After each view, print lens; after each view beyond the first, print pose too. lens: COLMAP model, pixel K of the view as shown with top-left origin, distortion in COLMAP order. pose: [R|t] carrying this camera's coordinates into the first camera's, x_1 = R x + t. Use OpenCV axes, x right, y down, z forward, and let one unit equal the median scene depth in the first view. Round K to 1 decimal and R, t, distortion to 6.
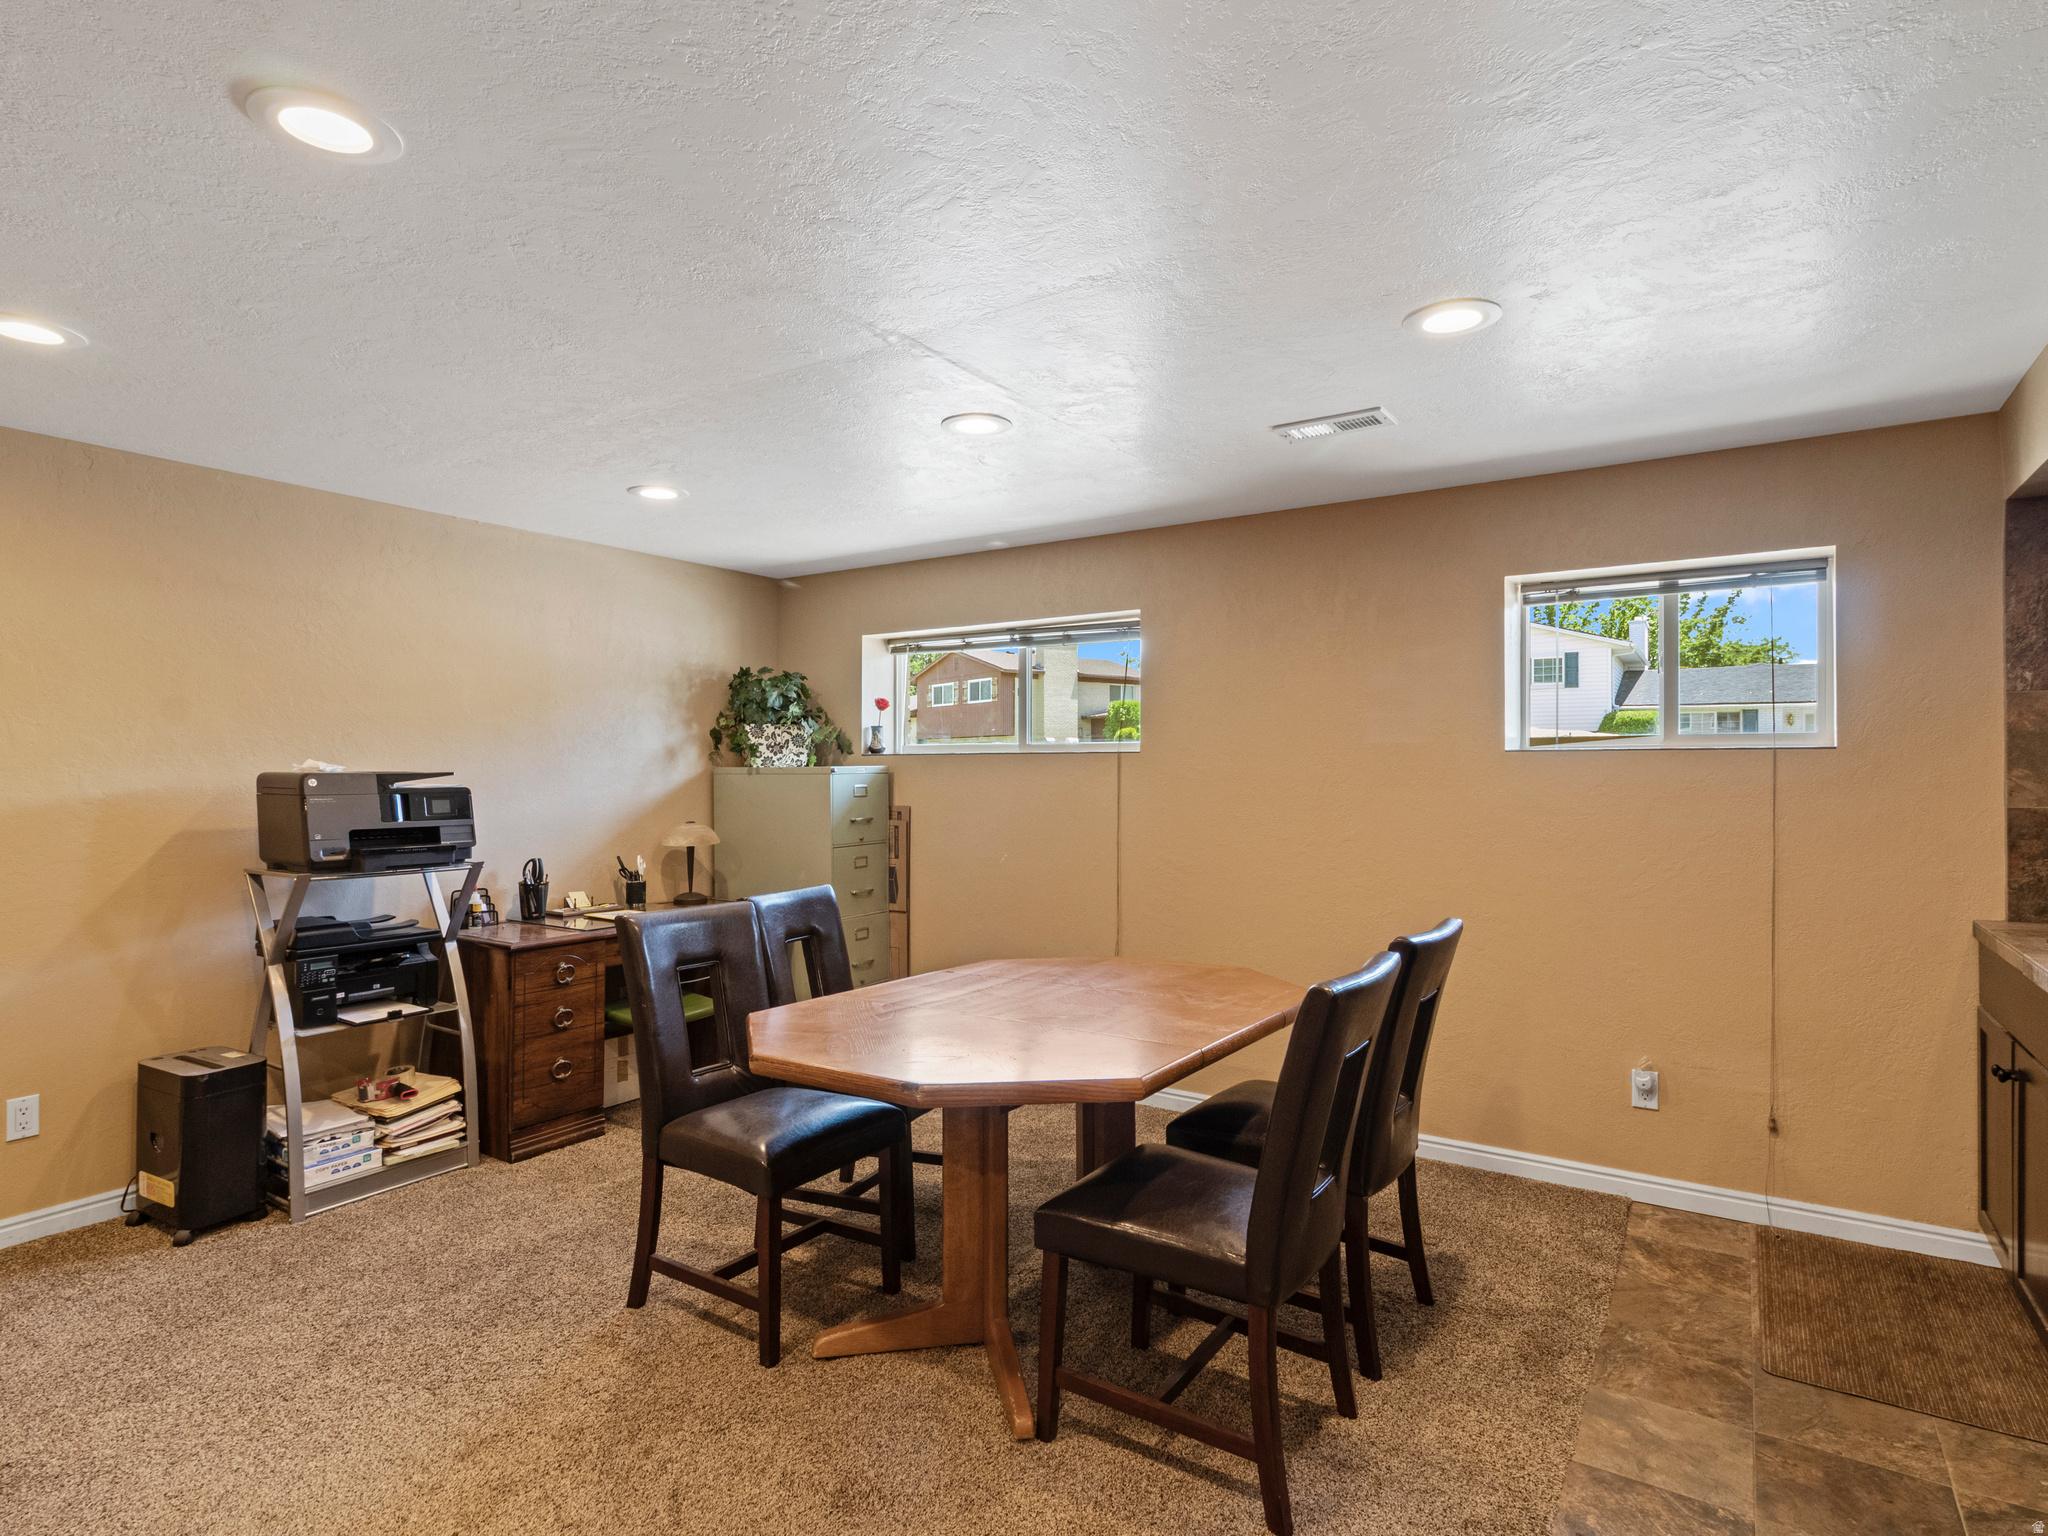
lens RADIAL K [[1093.2, 0, 1022.7], [0, 1093.2, 768.8], [0, 0, 1]] dist [-0.001864, 0.003568]
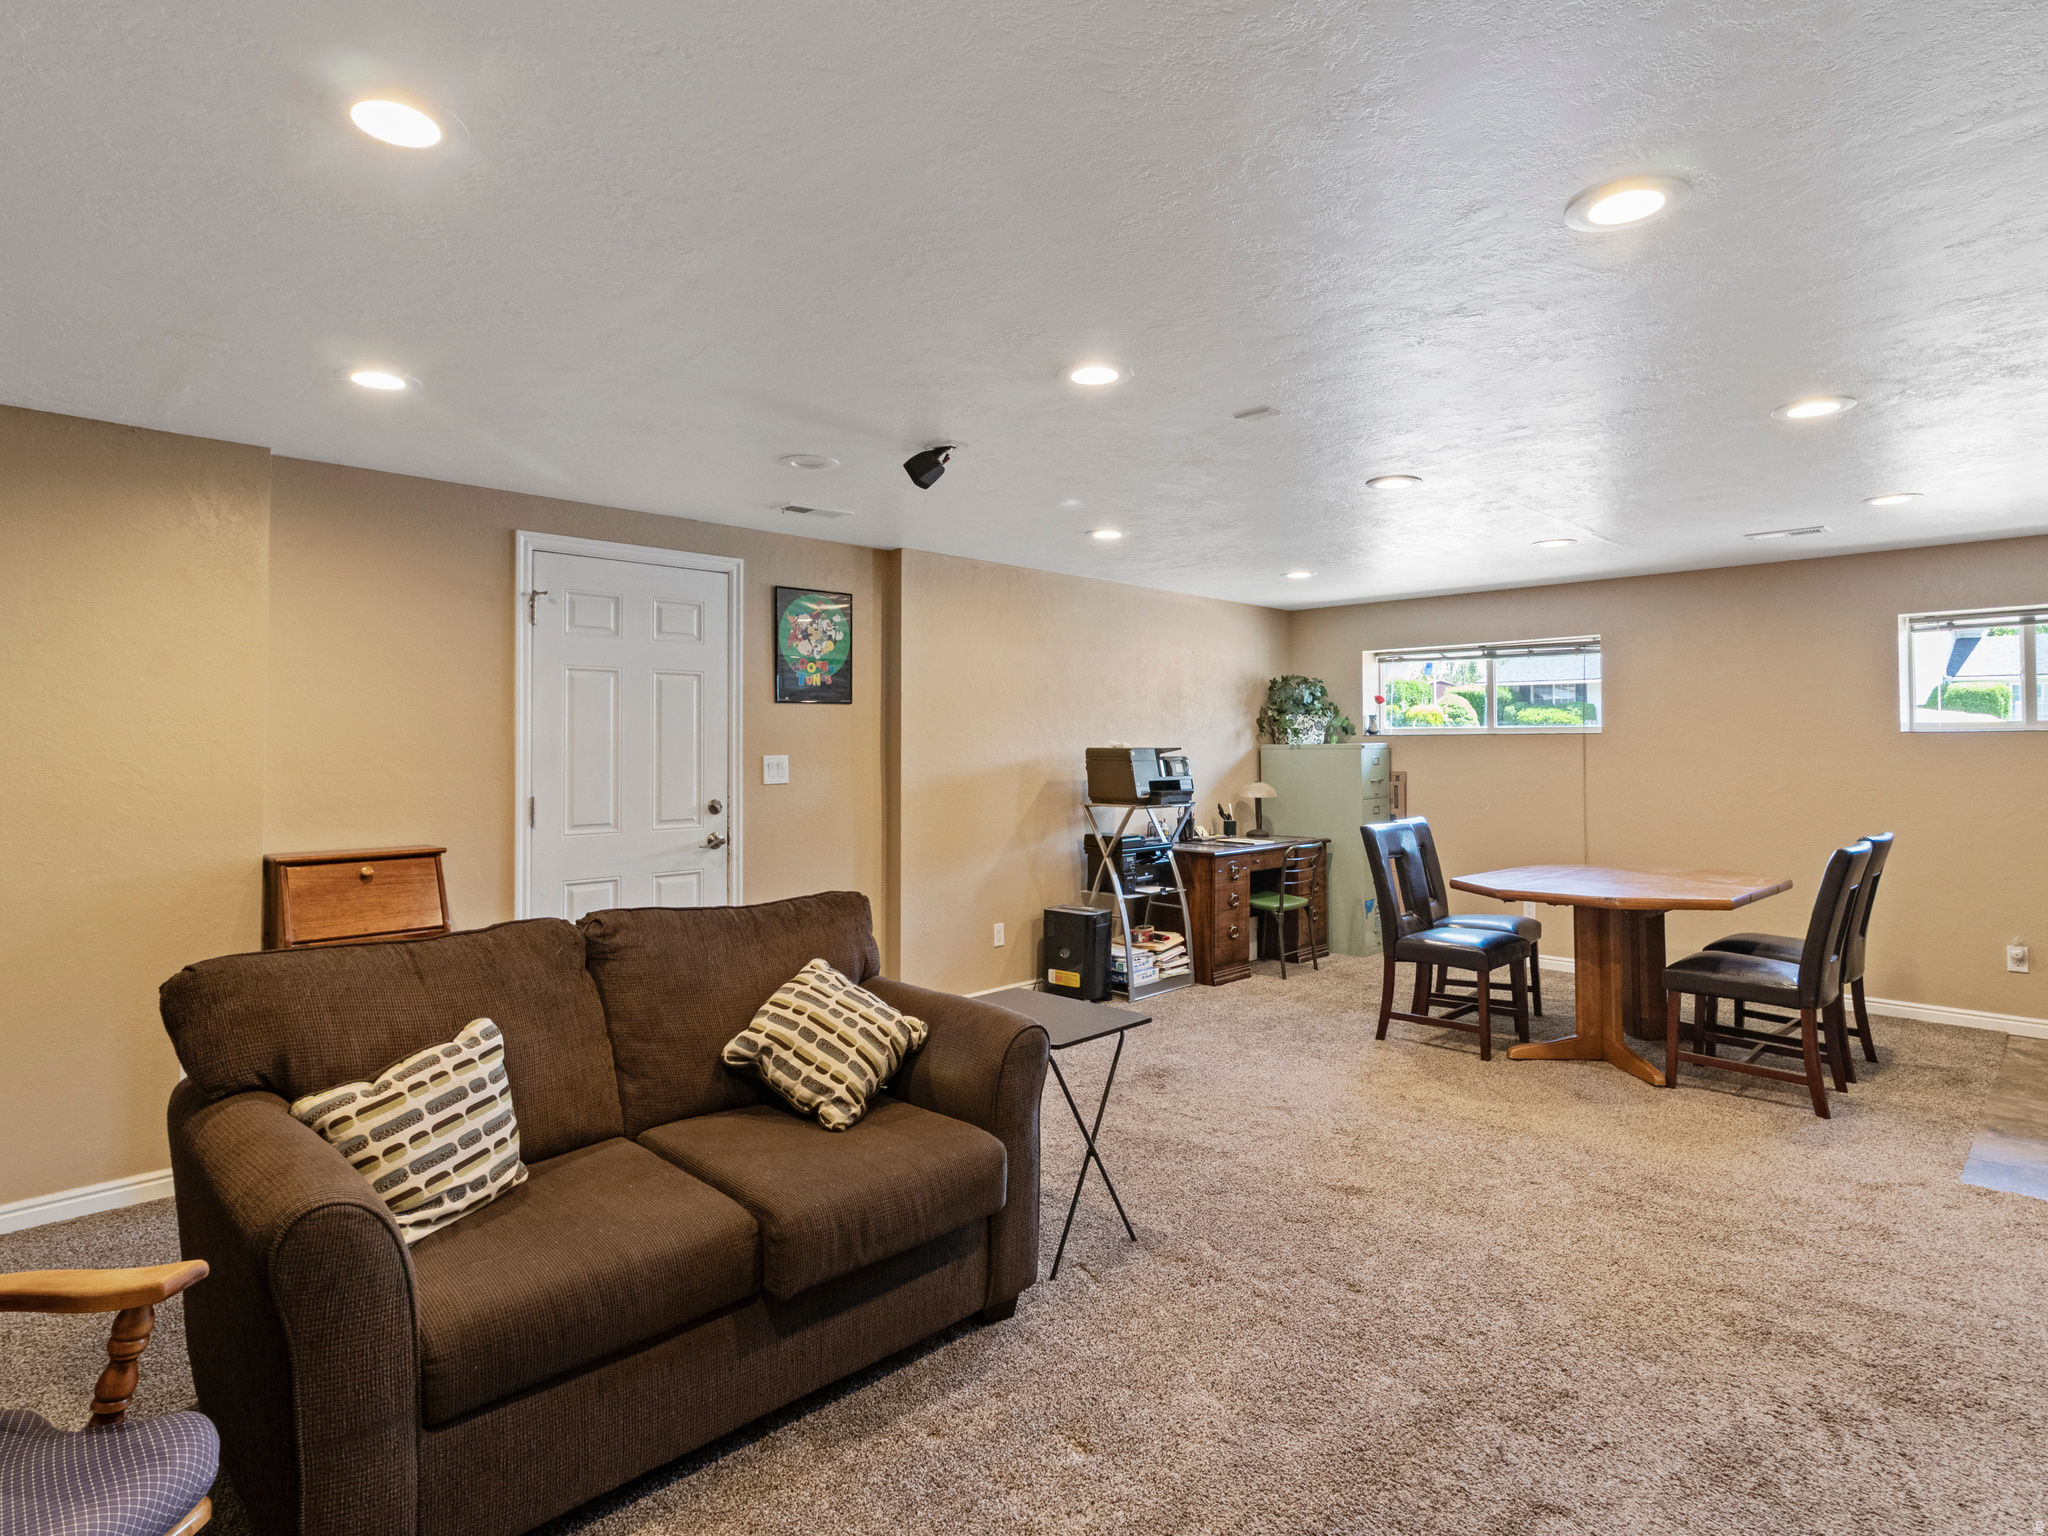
lens RADIAL K [[1093.2, 0, 1025.5], [0, 1093.2, 718.7], [0, 0, 1]] dist [-0.001864, 0.003568]
pose [[0.980048, -0.006879, -0.198644, -0.414420], [0.001794, 0.999666, -0.025769, 0.001586], [0.198755, 0.024899, 0.979733, -0.669166]]
